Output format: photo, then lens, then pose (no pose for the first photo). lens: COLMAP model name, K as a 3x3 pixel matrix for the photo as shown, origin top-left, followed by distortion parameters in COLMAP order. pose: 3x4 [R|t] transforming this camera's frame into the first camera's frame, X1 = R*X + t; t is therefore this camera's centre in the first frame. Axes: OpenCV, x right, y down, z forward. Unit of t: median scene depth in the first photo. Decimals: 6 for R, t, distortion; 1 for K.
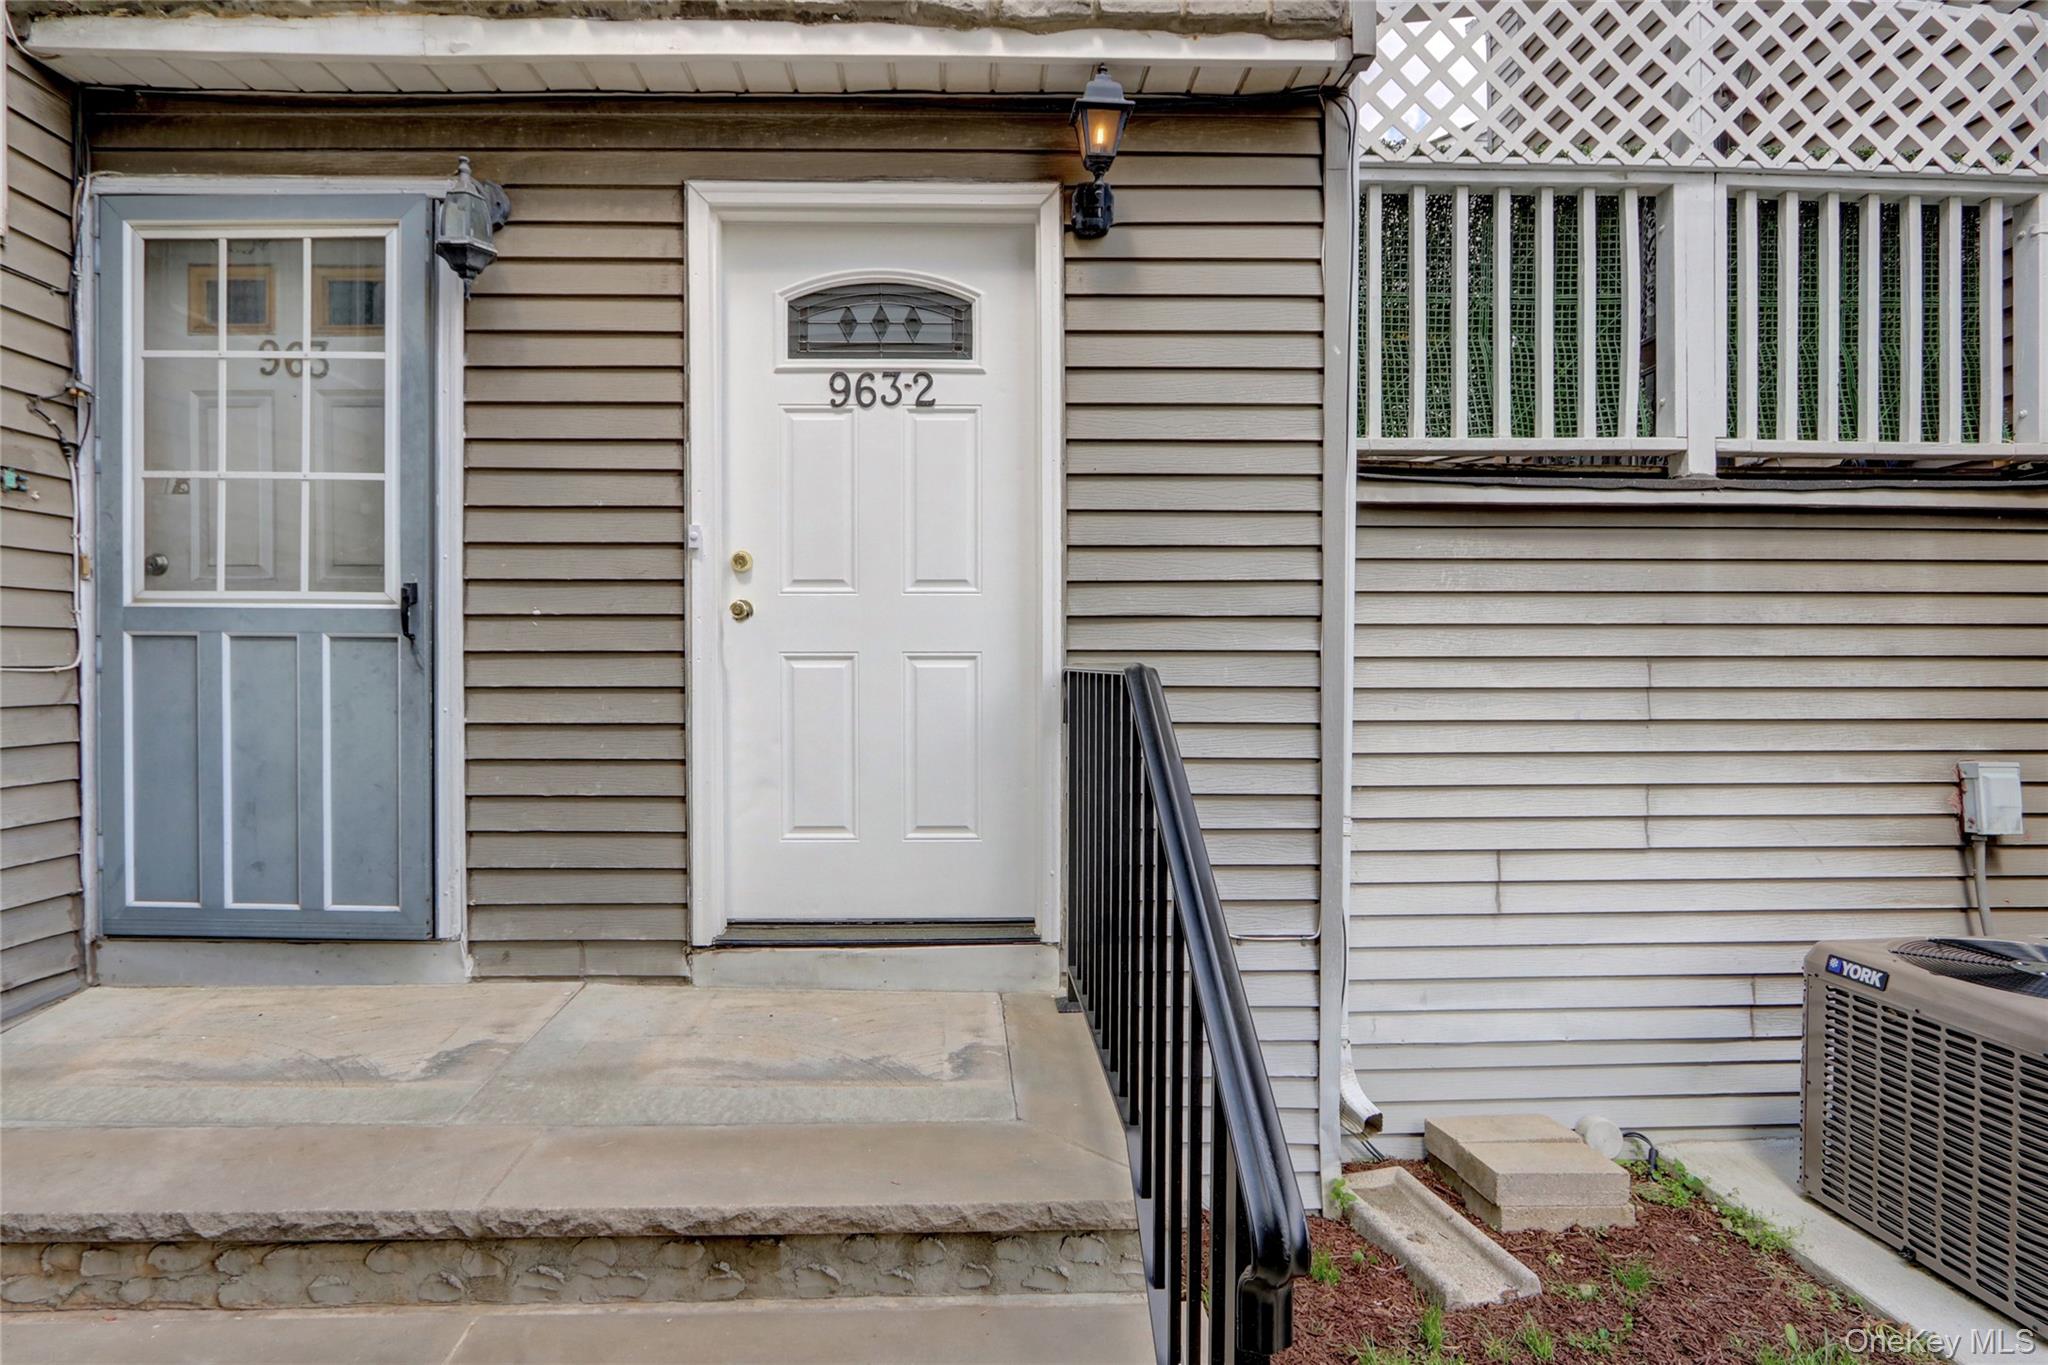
lens RADIAL K [[1033.4, 0, 1018.0], [0, 1033.4, 697.3], [0, 0, 1]] dist [-0.014311, -0.001448]
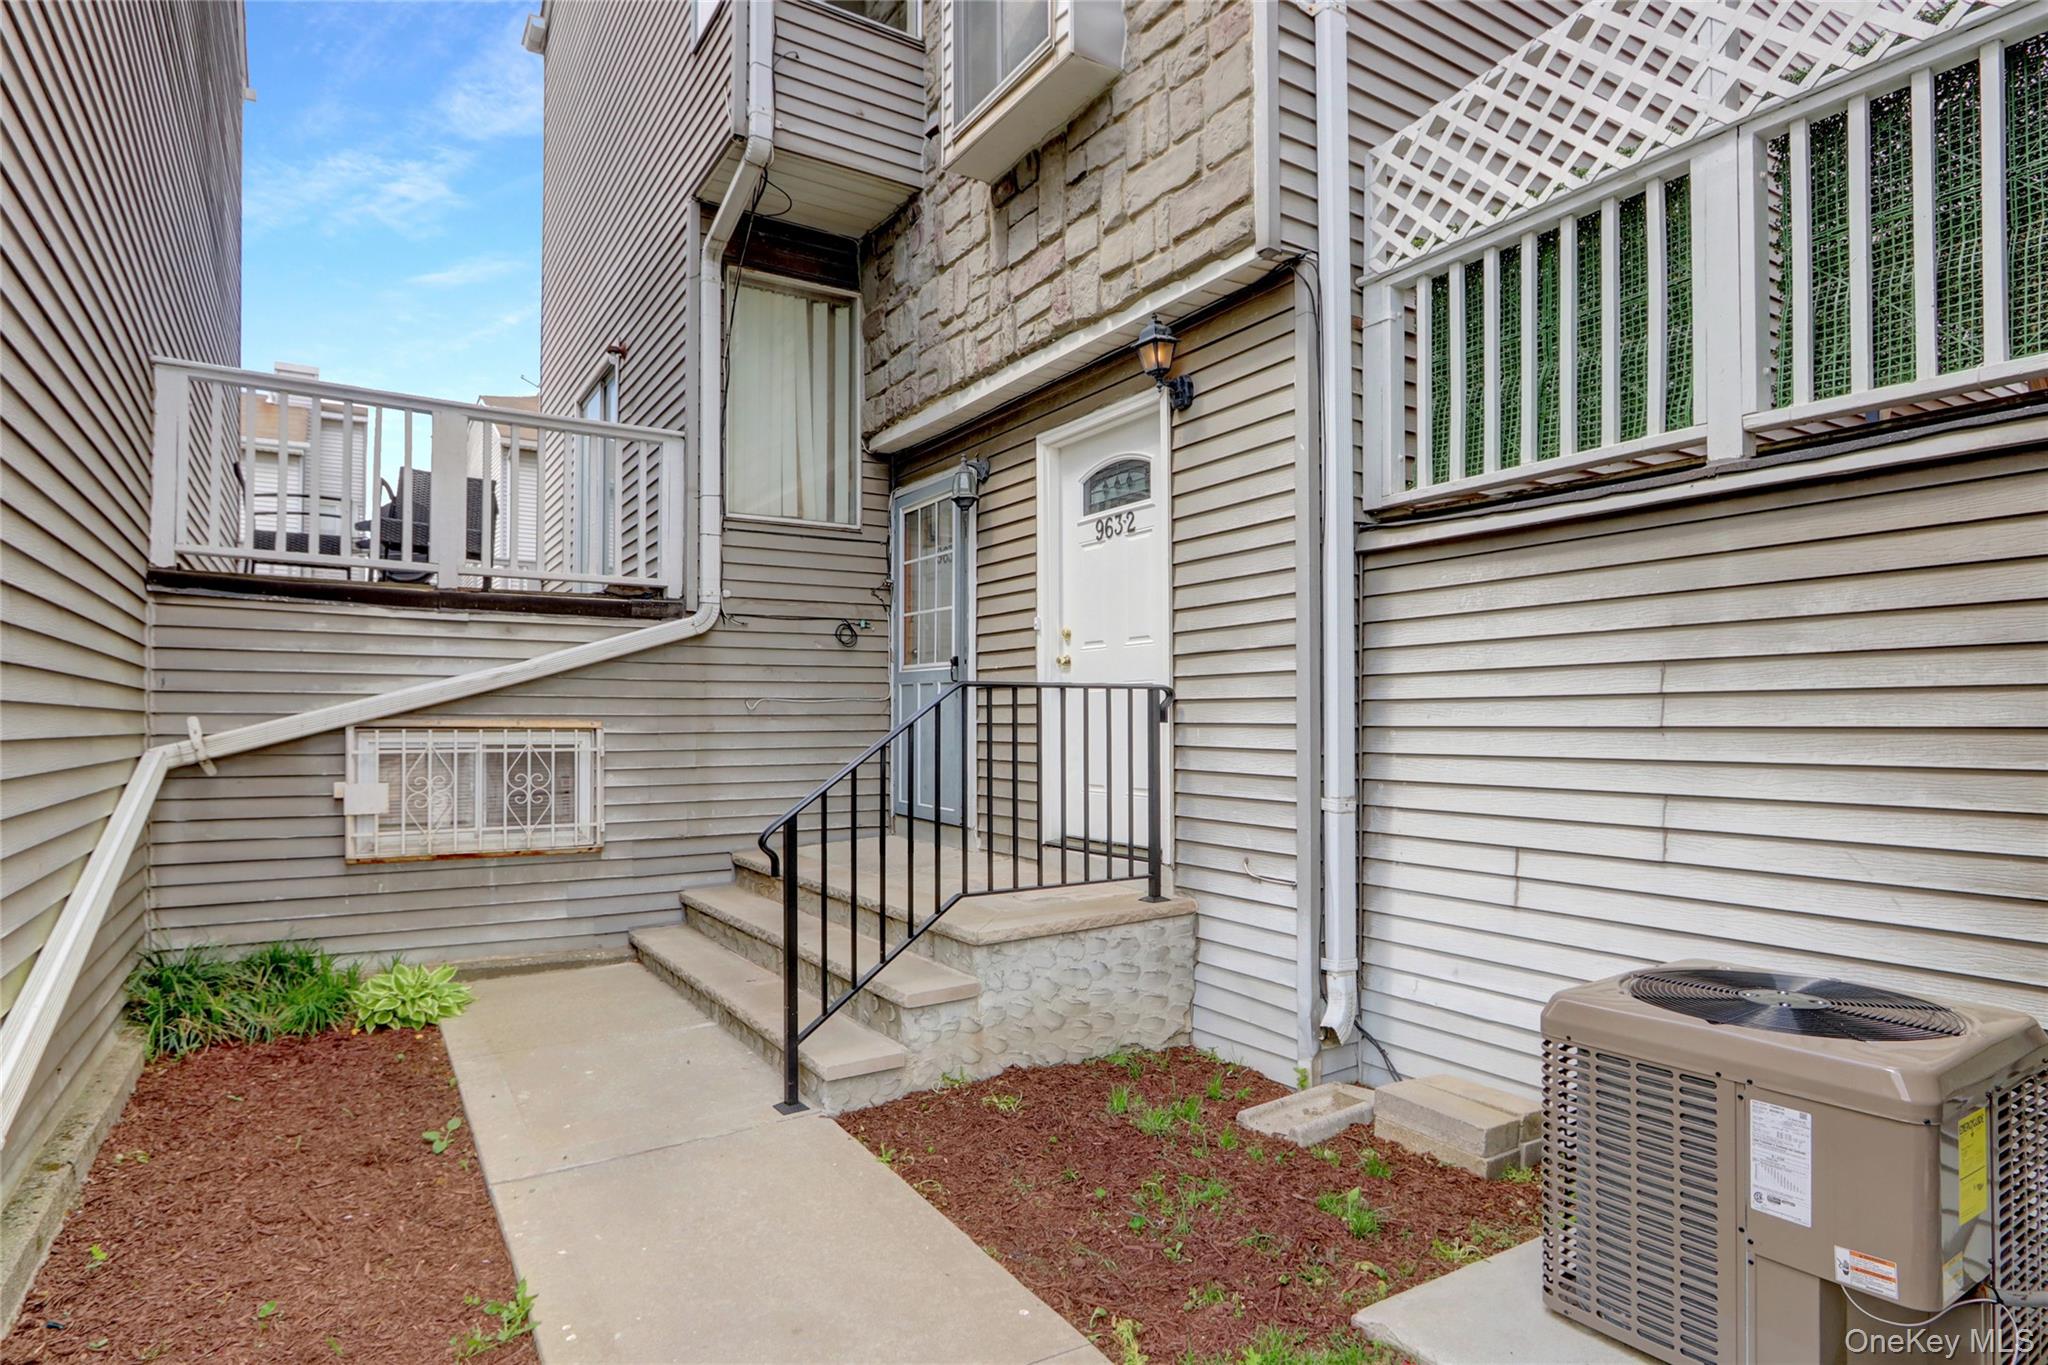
lens RADIAL K [[1071.2, 0, 1013.2], [0, 1071.2, 696.9], [0, 0, 1]] dist [0.003482, 0.000130]
pose [[0.517231, -0.018533, -0.855645, 1.168025], [-0.010586, 0.999550, -0.028049, 0.028556], [0.855780, 0.023566, 0.516802, -0.035331]]
